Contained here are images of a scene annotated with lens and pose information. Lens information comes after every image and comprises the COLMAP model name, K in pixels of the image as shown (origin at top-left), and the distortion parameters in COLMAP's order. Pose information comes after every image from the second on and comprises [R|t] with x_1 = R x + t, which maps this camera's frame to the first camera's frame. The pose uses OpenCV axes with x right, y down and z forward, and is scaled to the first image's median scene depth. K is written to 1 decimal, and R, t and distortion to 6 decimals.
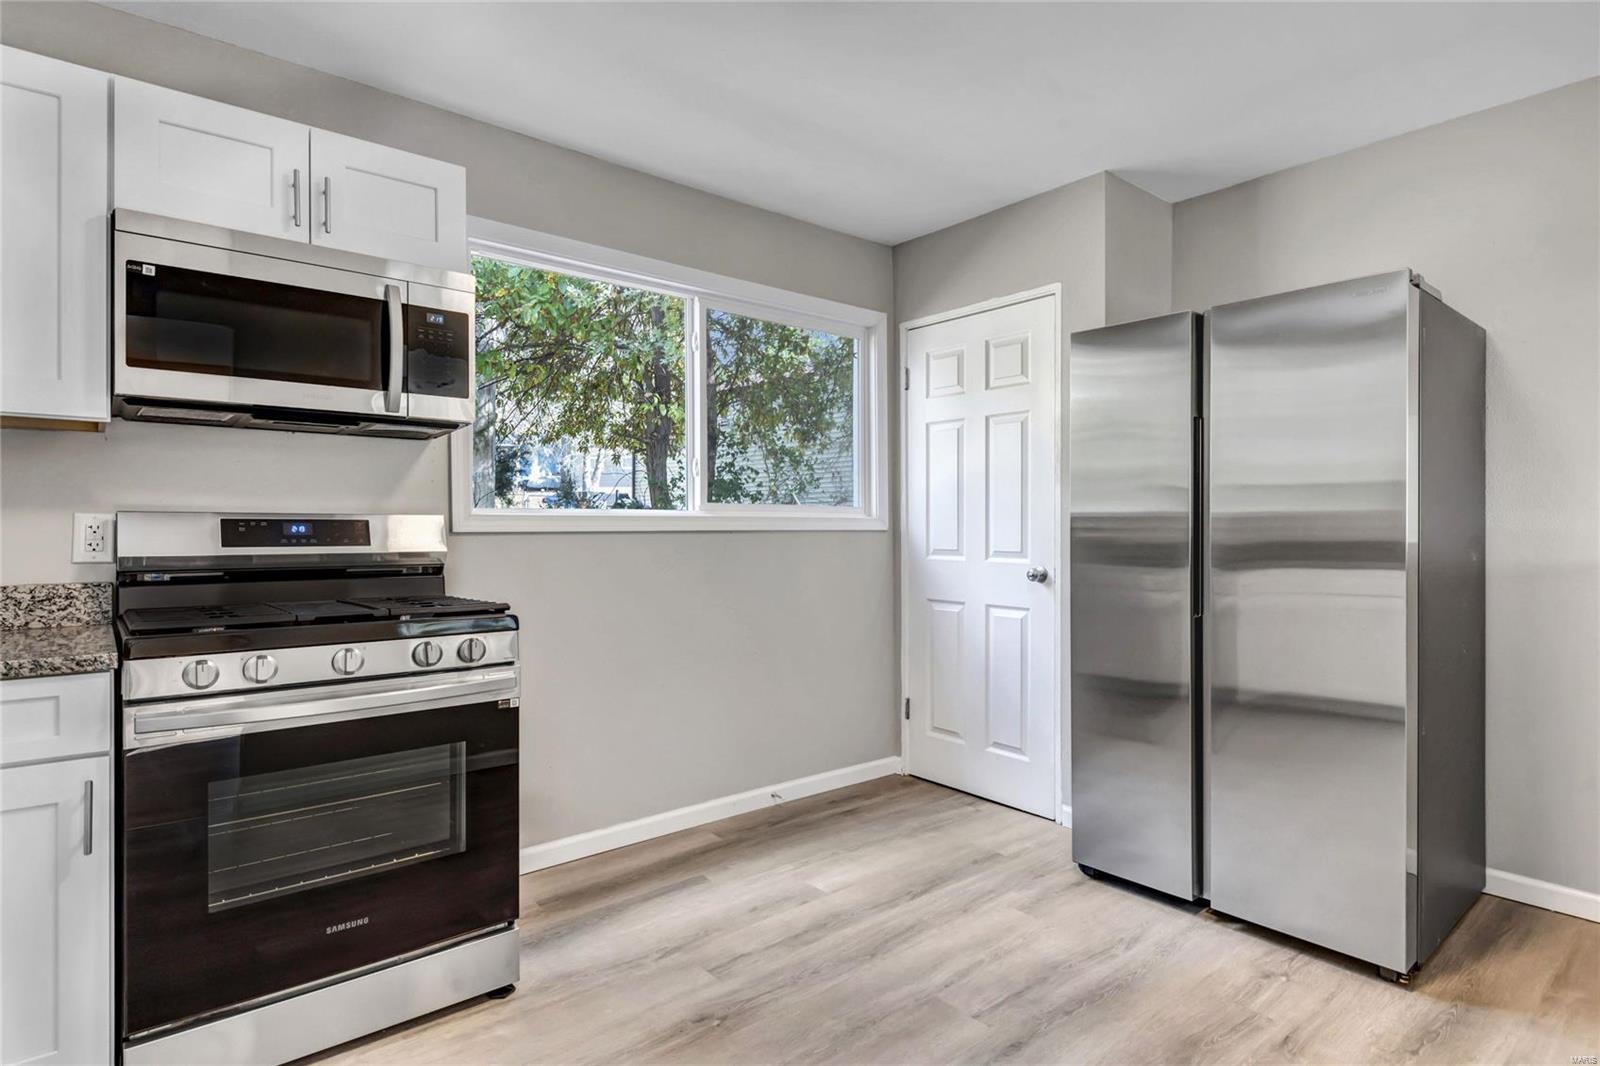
lens RADIAL K [[840.8, 0, 803.1], [0, 840.8, 528.6], [0, 0, 1]] dist [0.017810, -0.014039]
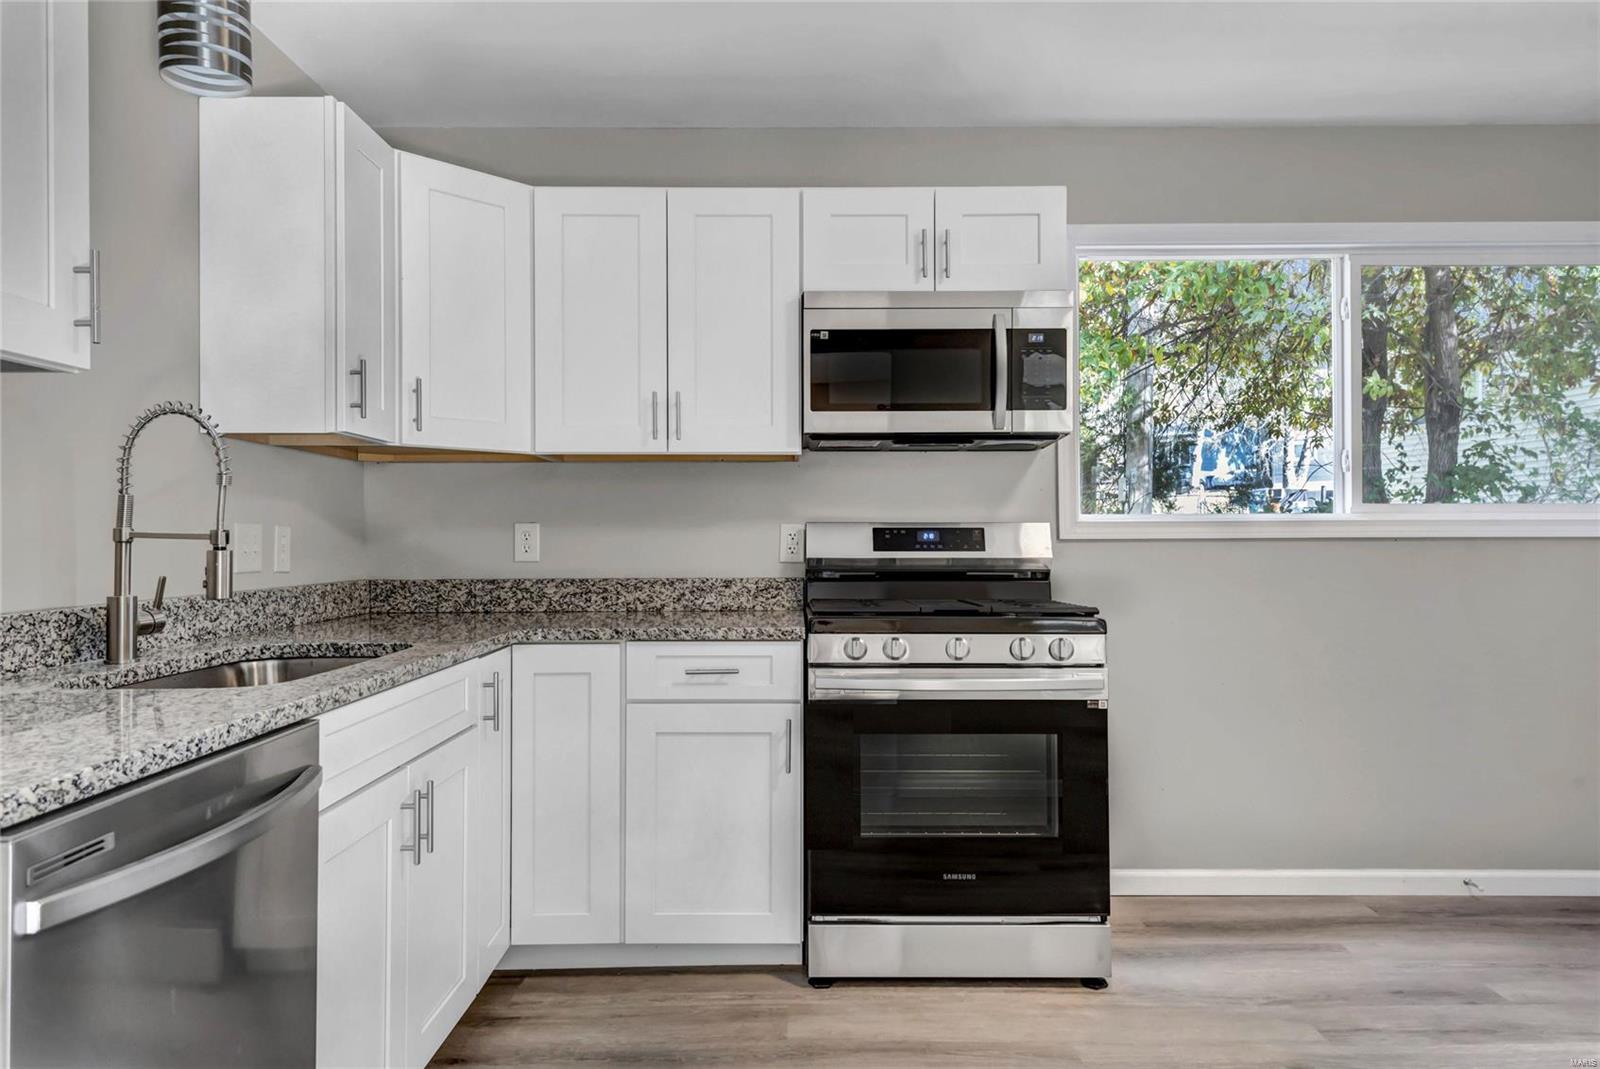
lens RADIAL K [[1049.6, 0, 792.0], [0, 1049.6, 531.6], [0, 0, 1]] dist [0.026213, -0.000927]
pose [[0.765346, -0.004630, -0.643602, 0.187844], [0.001149, 0.999982, -0.005828, 0.002854], [0.643618, 0.003721, 0.765338, -0.220996]]
